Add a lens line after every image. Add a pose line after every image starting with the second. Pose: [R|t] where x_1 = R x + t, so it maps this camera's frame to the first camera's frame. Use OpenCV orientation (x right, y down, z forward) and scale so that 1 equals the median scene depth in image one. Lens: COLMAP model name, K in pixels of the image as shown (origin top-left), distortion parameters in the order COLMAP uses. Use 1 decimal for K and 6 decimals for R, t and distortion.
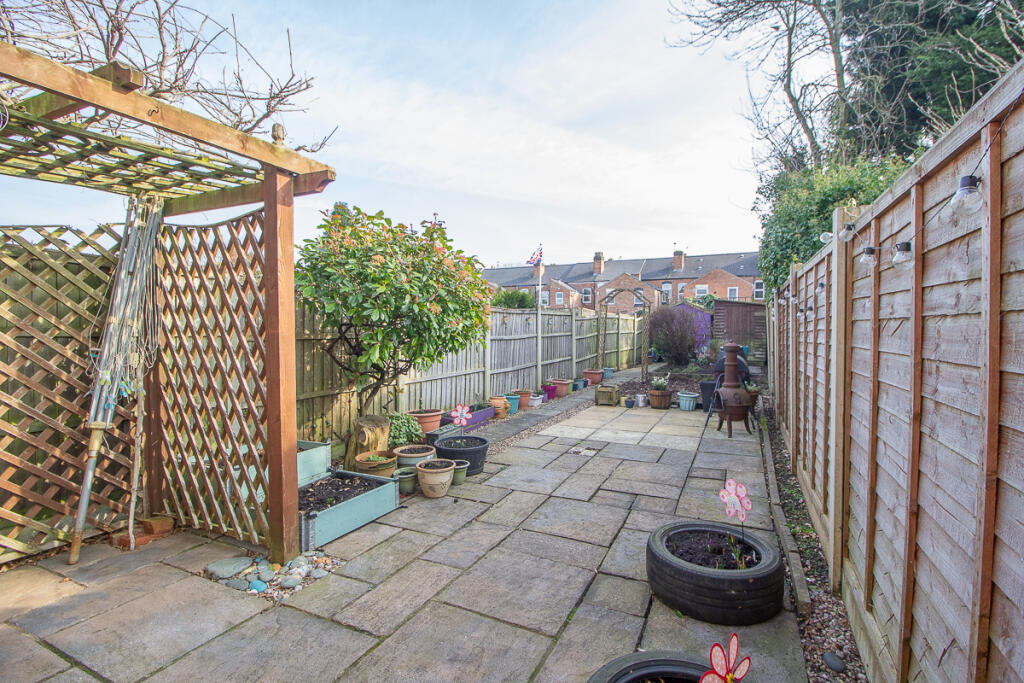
lens RADIAL K [[469.8, 0, 522.6], [0, 469.8, 338.0], [0, 0, 1]] dist [-0.013866, -0.005986]
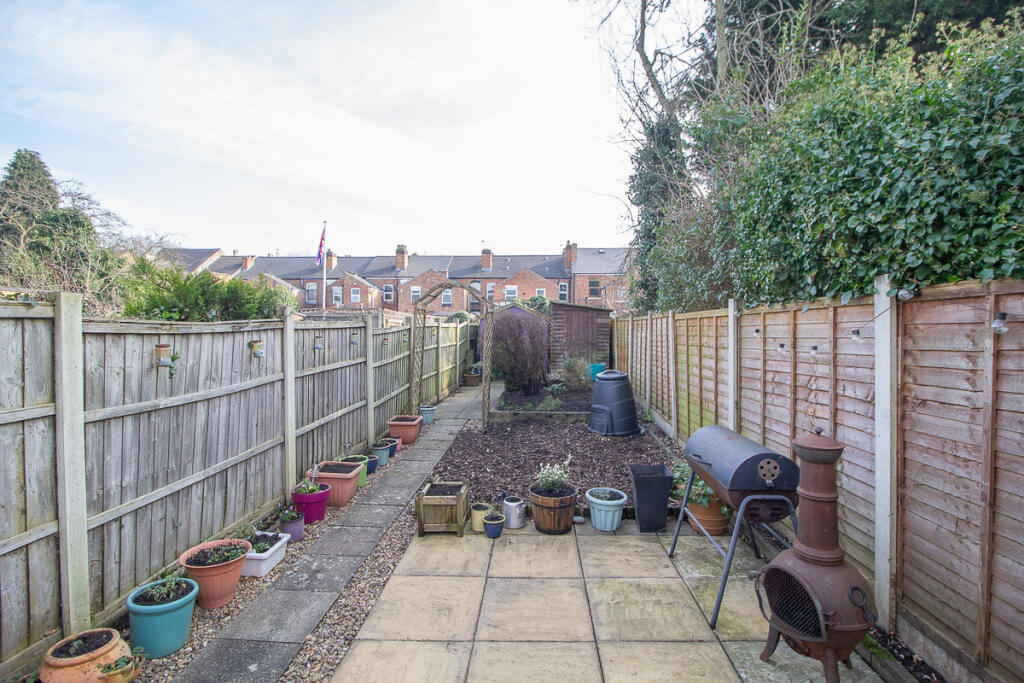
lens RADIAL K [[469.8, 0, 526.1], [0, 469.8, 339.8], [0, 0, 1]] dist [-0.013866, -0.005986]
pose [[0.912365, -0.011638, 0.409212, 0.034787], [0.008784, 0.999922, 0.008852, -0.025264], [-0.409283, -0.004482, 0.912396, 0.282788]]
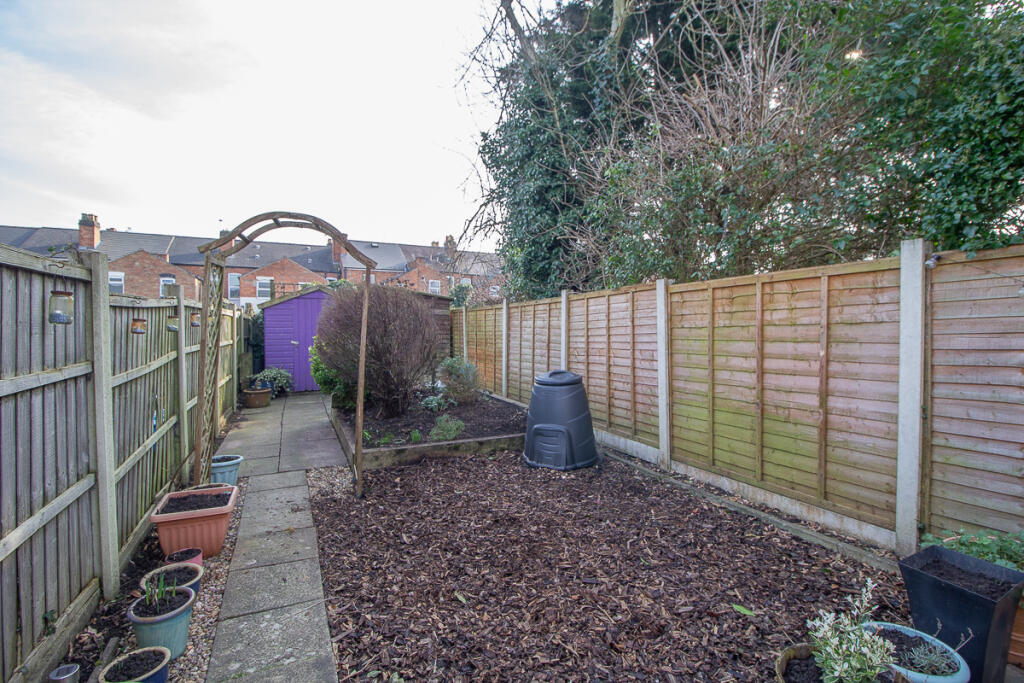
lens RADIAL K [[469.8, 0, 527.5], [0, 469.8, 335.3], [0, 0, 1]] dist [-0.013866, -0.005986]
pose [[0.596183, -0.011515, 0.802766, 0.037875], [0.020300, 0.999794, -0.000735, -0.014150], [-0.802592, 0.016734, 0.596294, 0.495182]]
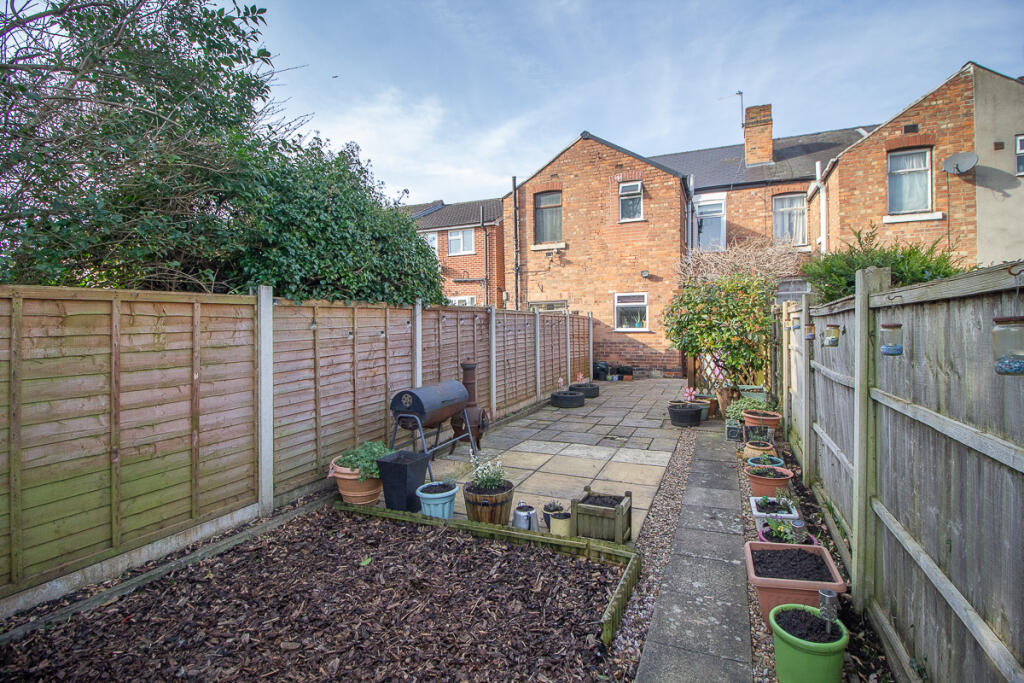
lens RADIAL K [[469.8, 0, 519.7], [0, 469.8, 333.0], [0, 0, 1]] dist [-0.013866, -0.005986]
pose [[-0.999280, 0.016916, -0.033952, 0.138980], [0.015702, 0.999239, 0.035696, -0.029148], [0.034530, 0.035137, -0.998786, 0.733499]]
